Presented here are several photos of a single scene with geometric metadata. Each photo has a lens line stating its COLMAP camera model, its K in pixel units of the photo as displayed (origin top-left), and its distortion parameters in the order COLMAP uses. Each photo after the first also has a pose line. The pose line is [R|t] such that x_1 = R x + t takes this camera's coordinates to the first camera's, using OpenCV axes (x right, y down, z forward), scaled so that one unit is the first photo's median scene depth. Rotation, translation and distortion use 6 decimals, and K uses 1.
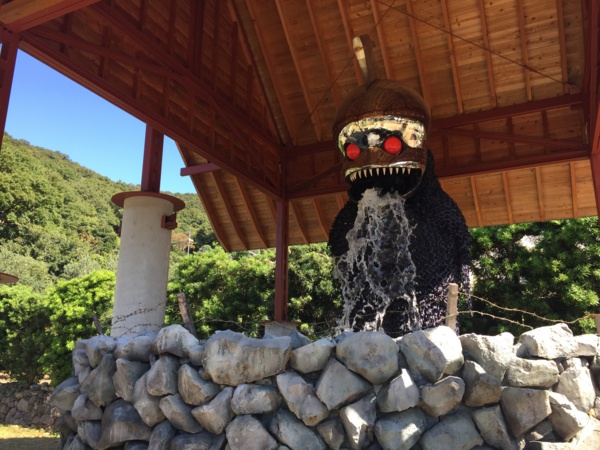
lens RADIAL K [[486.3, 0, 300.0], [0, 486.3, 225.0], [0, 0, 1]] dist [0.081969, -0.099960]
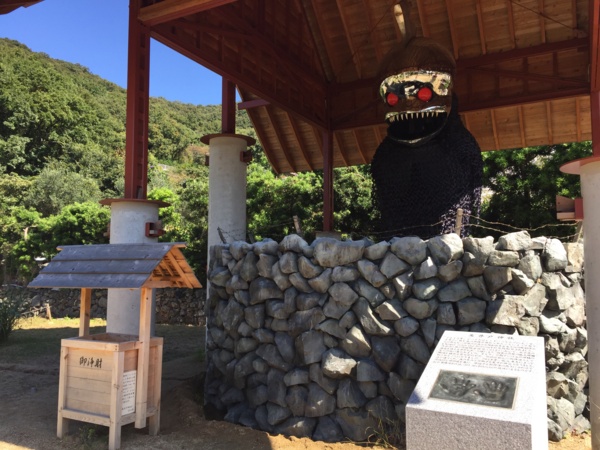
lens RADIAL K [[486.3, 0, 300.0], [0, 486.3, 225.0], [0, 0, 1]] dist [0.081969, -0.099960]
pose [[0.998623, -0.012533, -0.050941, -0.052933], [0.021571, 0.983255, 0.180954, -0.049129], [0.047820, -0.181804, 0.982171, -0.239391]]
